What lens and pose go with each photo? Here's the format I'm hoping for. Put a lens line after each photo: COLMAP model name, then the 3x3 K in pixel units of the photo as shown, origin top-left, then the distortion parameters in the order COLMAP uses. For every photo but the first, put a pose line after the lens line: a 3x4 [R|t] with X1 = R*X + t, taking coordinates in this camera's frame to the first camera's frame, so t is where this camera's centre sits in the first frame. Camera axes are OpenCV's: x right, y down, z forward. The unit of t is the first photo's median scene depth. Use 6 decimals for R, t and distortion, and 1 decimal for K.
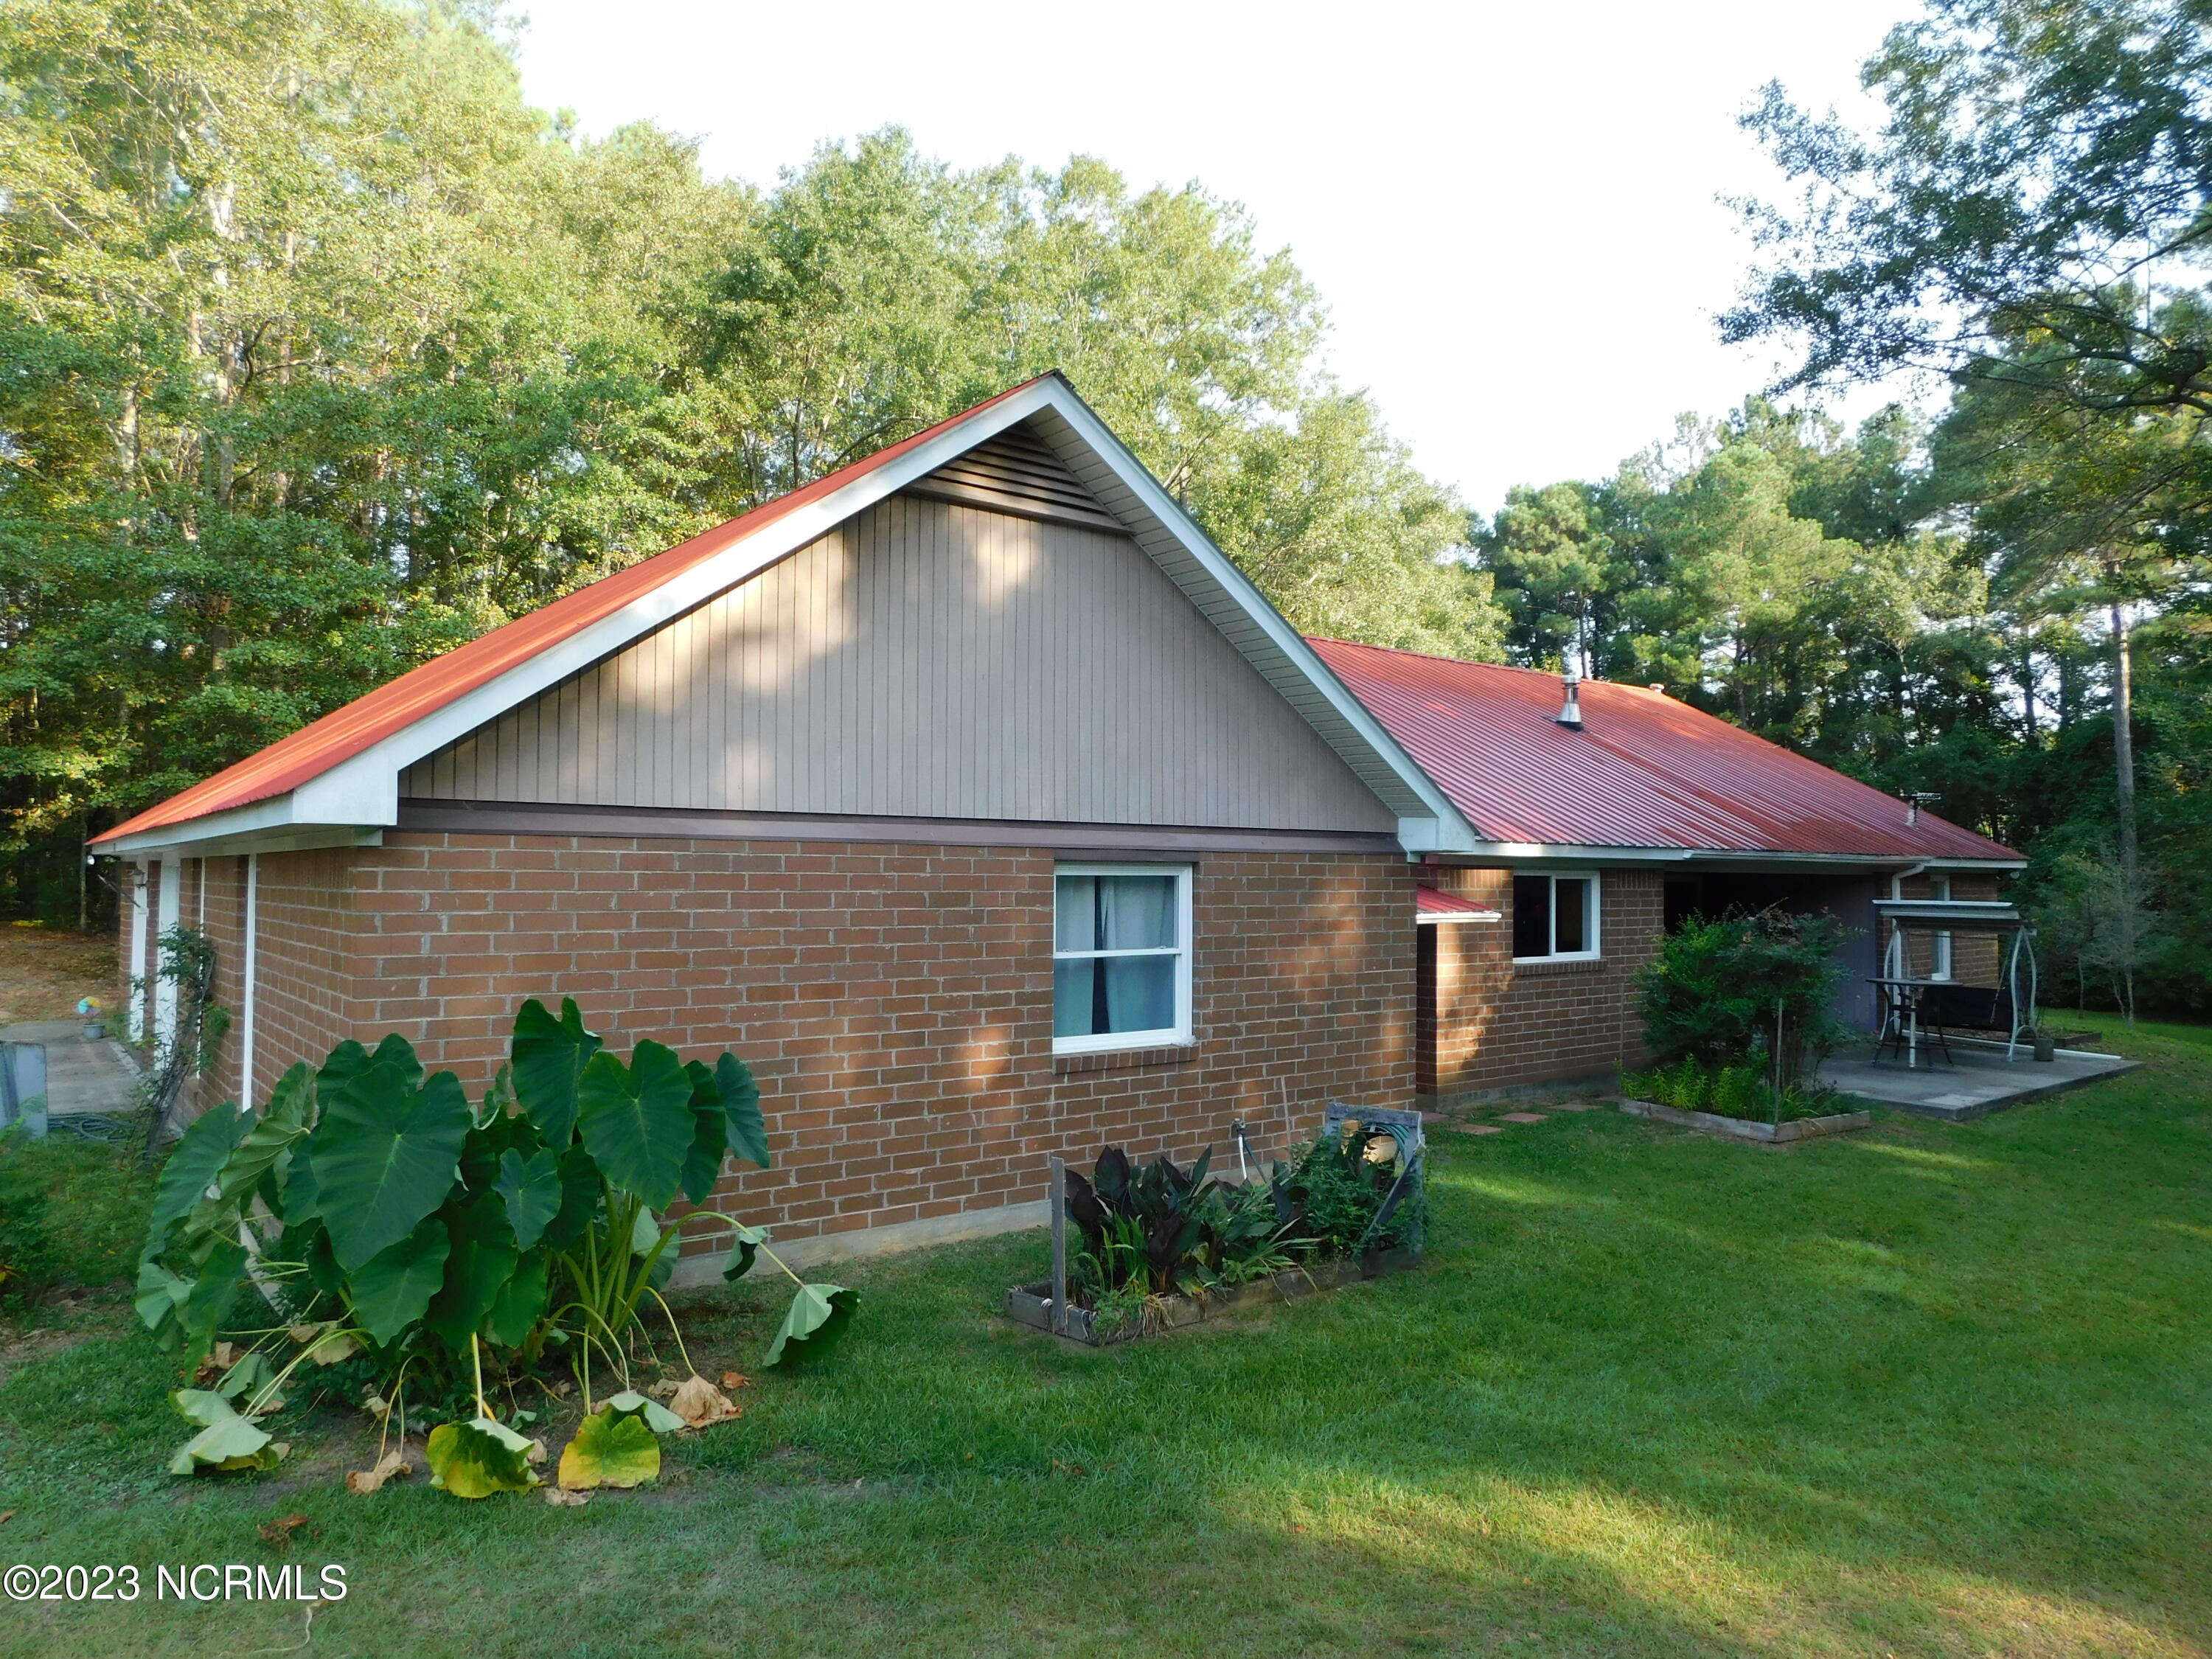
lens RADIAL K [[1471.1, 0, 1106.0], [0, 1471.1, 829.5], [0, 0, 1]] dist [-0.056277, 0.050004]
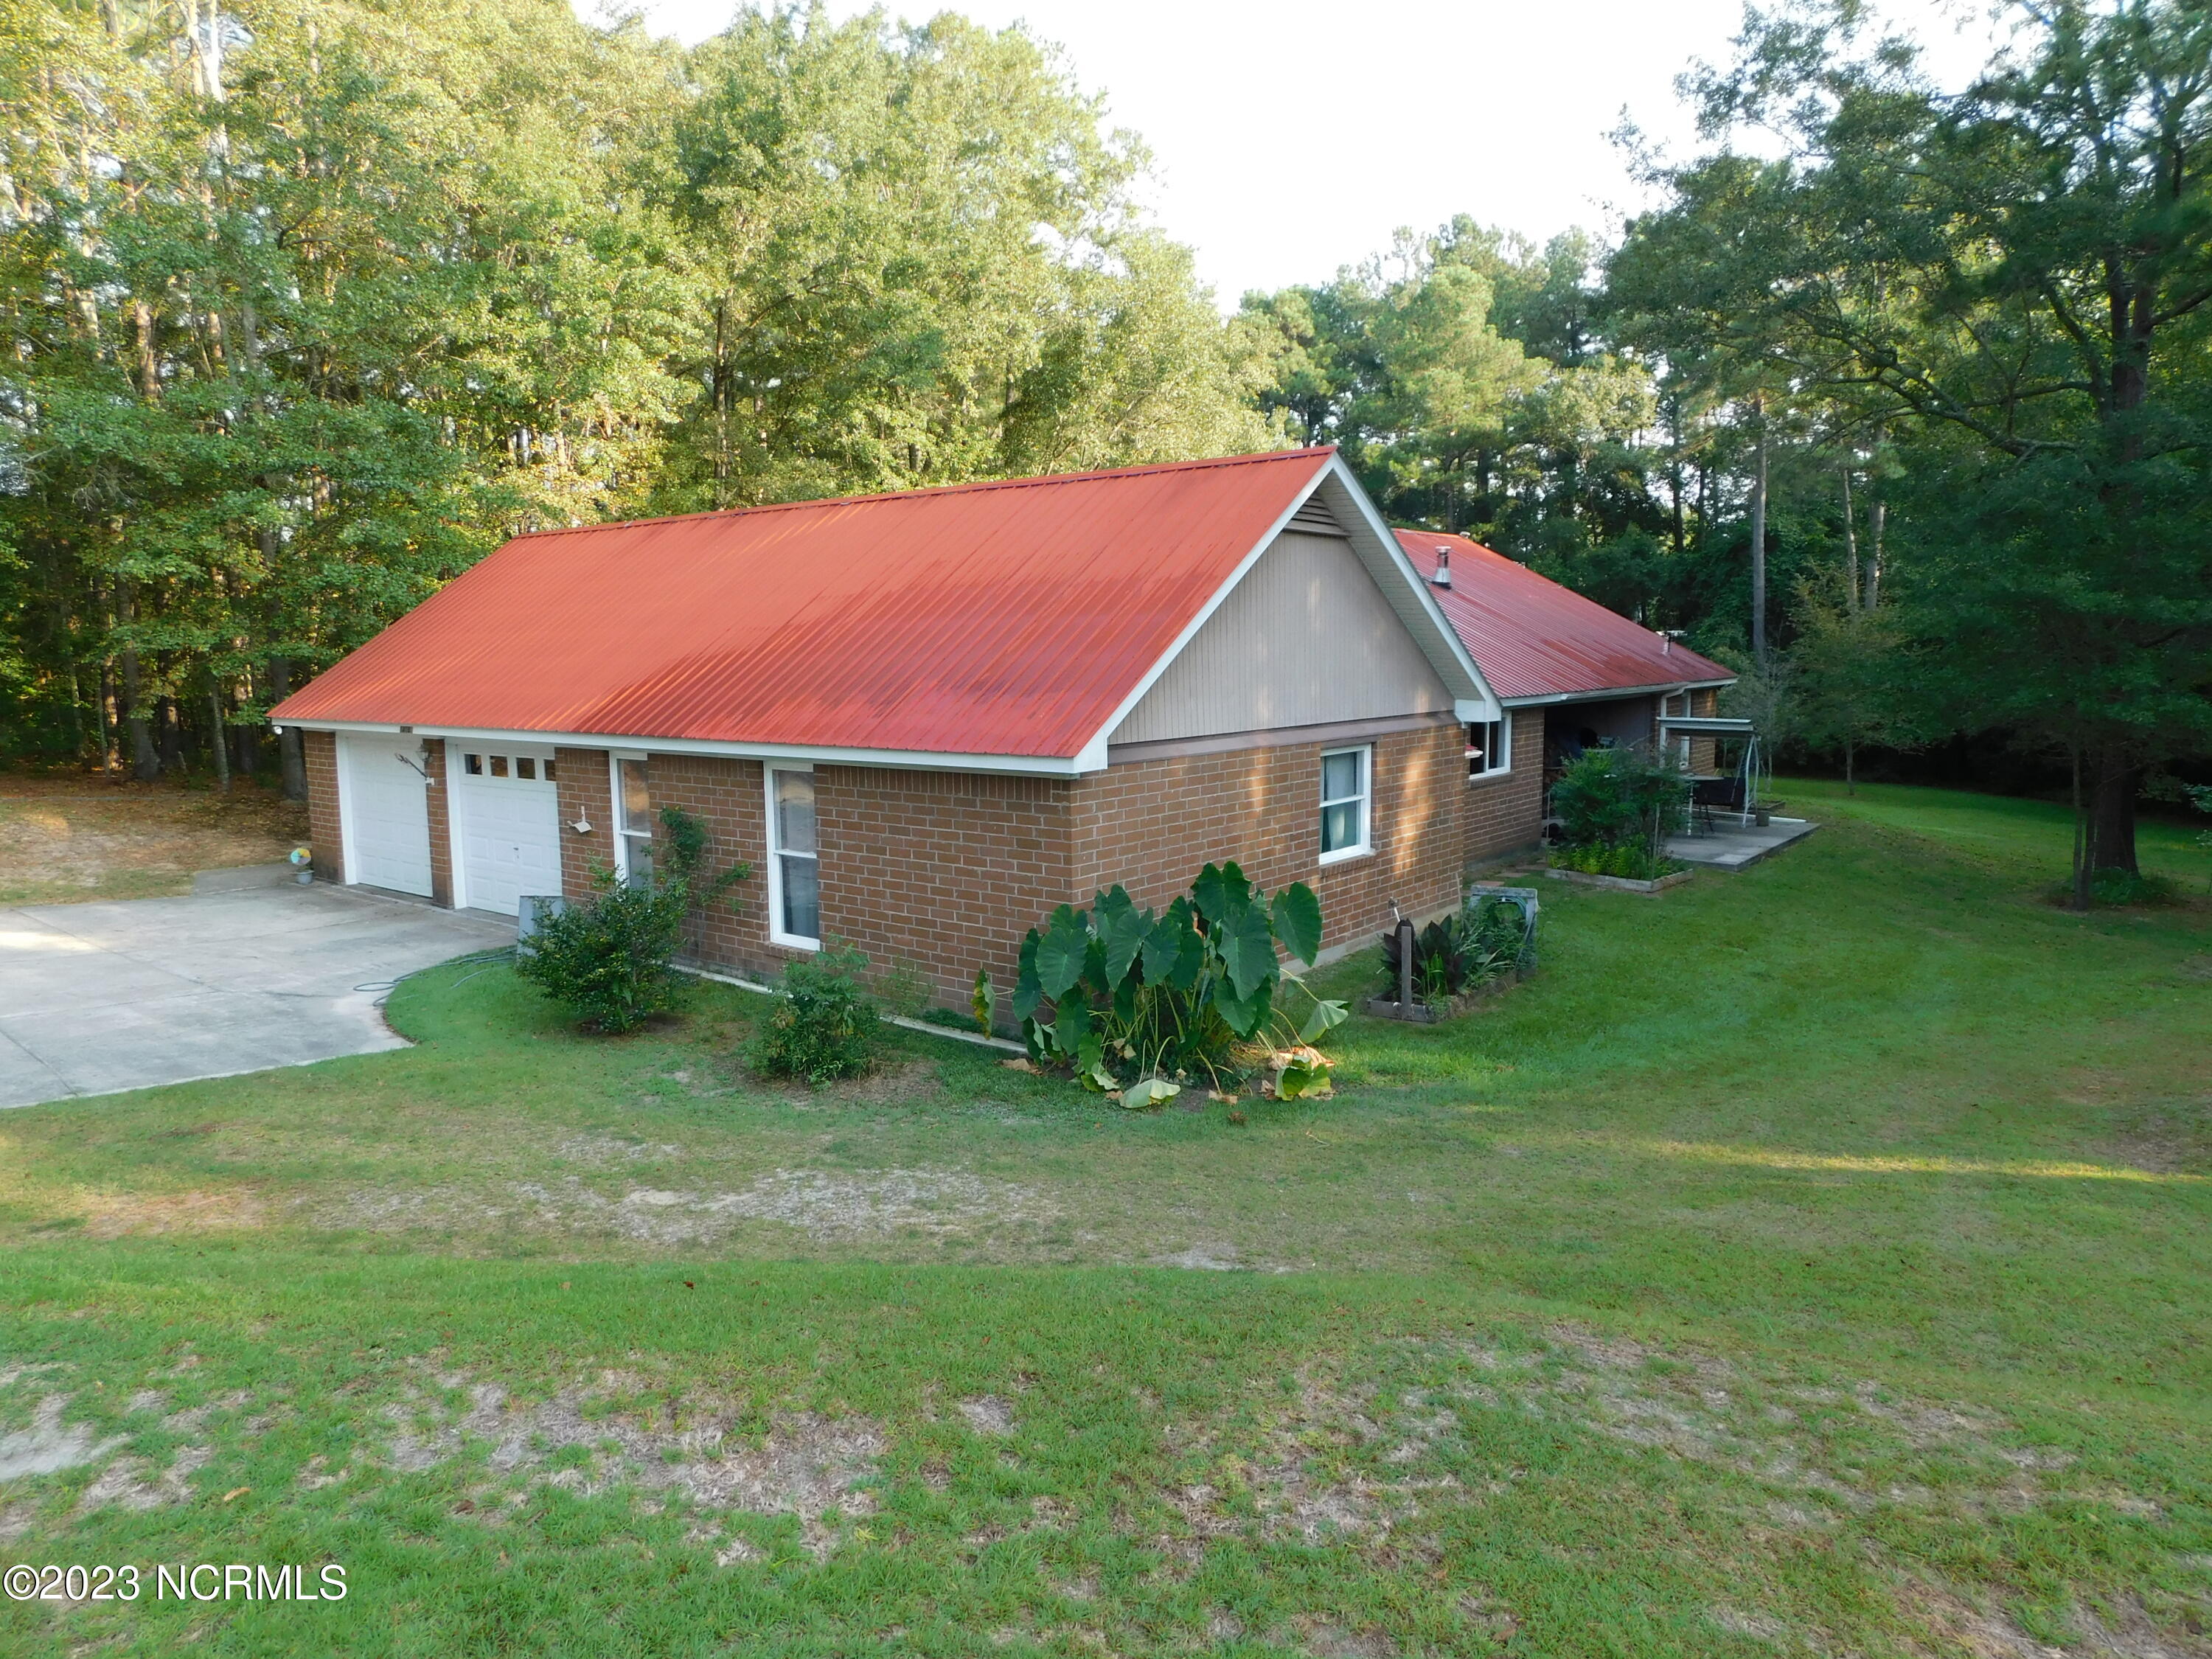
lens RADIAL K [[1471.1, 0, 1106.0], [0, 1471.1, 829.5], [0, 0, 1]] dist [-0.056277, 0.050004]
pose [[0.974224, -0.046768, 0.220681, -0.124611], [0.011056, 0.986996, 0.160363, -0.030706], [-0.225311, -0.153789, 0.962073, -0.104742]]
